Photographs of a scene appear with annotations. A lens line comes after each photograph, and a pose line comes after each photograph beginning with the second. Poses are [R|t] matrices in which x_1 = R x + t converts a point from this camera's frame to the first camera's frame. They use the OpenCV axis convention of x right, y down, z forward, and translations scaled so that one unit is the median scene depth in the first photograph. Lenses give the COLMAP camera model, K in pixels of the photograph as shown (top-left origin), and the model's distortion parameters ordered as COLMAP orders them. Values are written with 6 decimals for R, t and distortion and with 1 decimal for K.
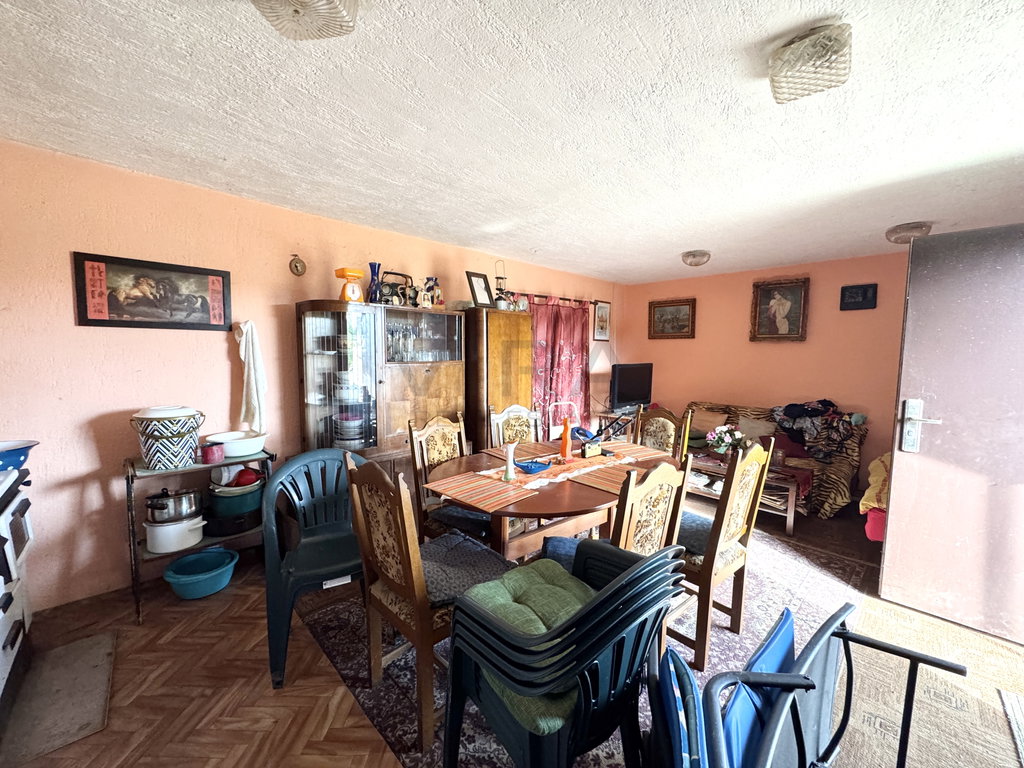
lens RADIAL K [[407.4, 0, 513.9], [0, 407.4, 383.8], [0, 0, 1]] dist [-0.001619, -0.000007]
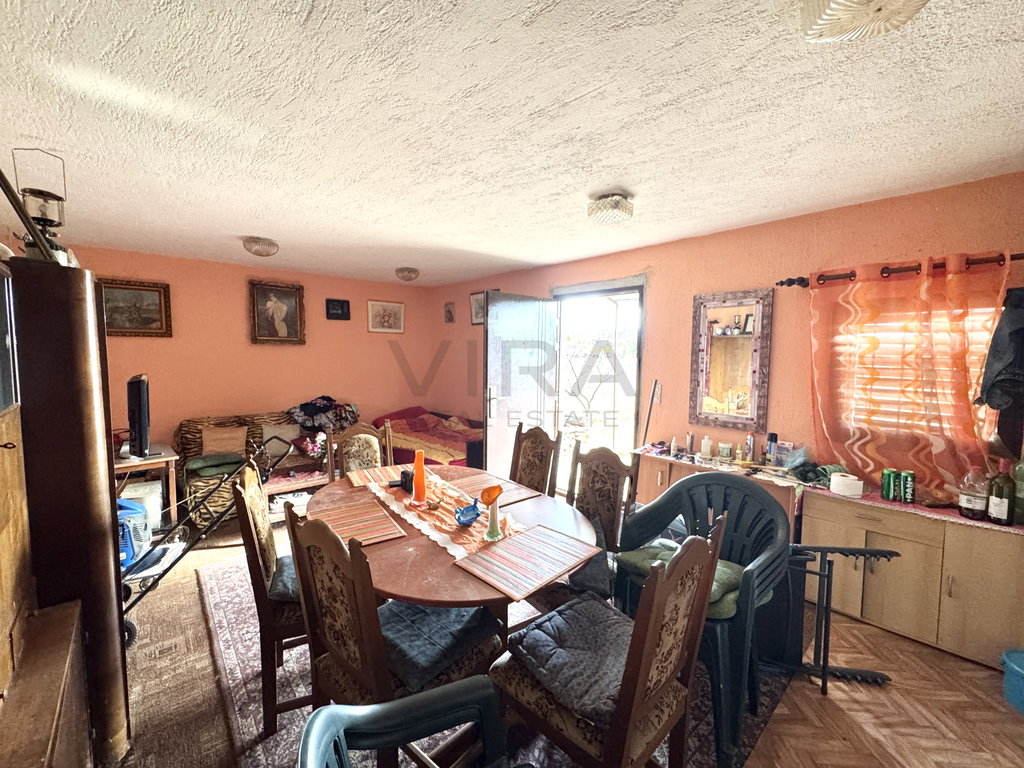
lens RADIAL K [[407.4, 0, 508.9], [0, 407.4, 384.9], [0, 0, 1]] dist [-0.001619, -0.000007]
pose [[0.055417, -0.092398, 0.994179, -0.455926], [0.071719, 0.993505, 0.088338, -0.073670], [-0.995884, 0.066406, 0.061684, 0.538416]]
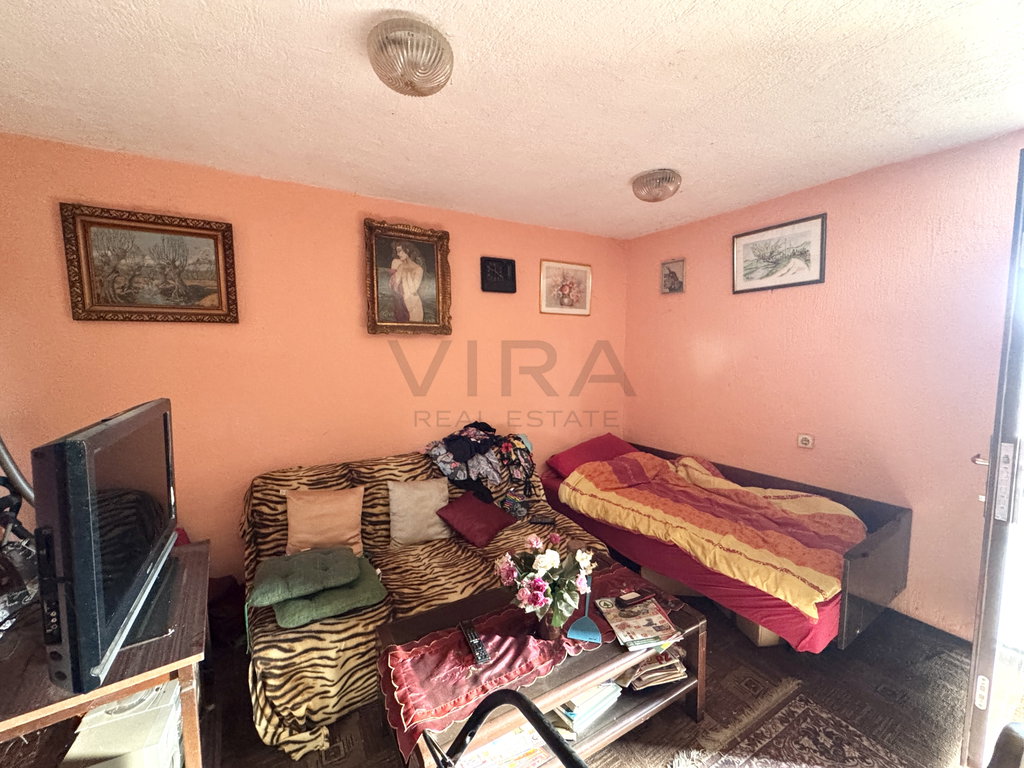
lens RADIAL K [[407.4, 0, 510.2], [0, 407.4, 384.1], [0, 0, 1]] dist [-0.001619, -0.000007]
pose [[0.235882, -0.096628, 0.966966, 0.167517], [0.088605, 0.993038, 0.077619, -0.093926], [-0.967734, 0.067369, 0.242802, 1.026412]]
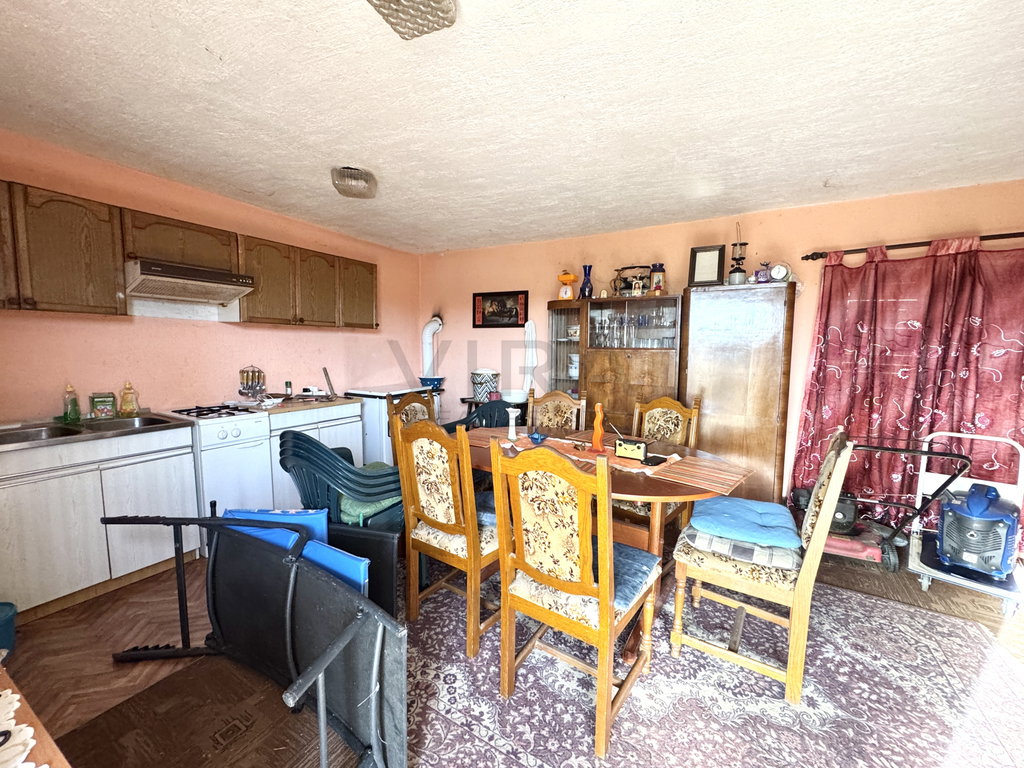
lens RADIAL K [[407.4, 0, 509.6], [0, 407.4, 383.1], [0, 0, 1]] dist [-0.001619, -0.000007]
pose [[0.266832, 0.080586, -0.960368, 0.654783], [-0.087884, 0.994381, 0.059022, 0.000336], [0.959728, 0.068652, 0.272415, 0.392040]]
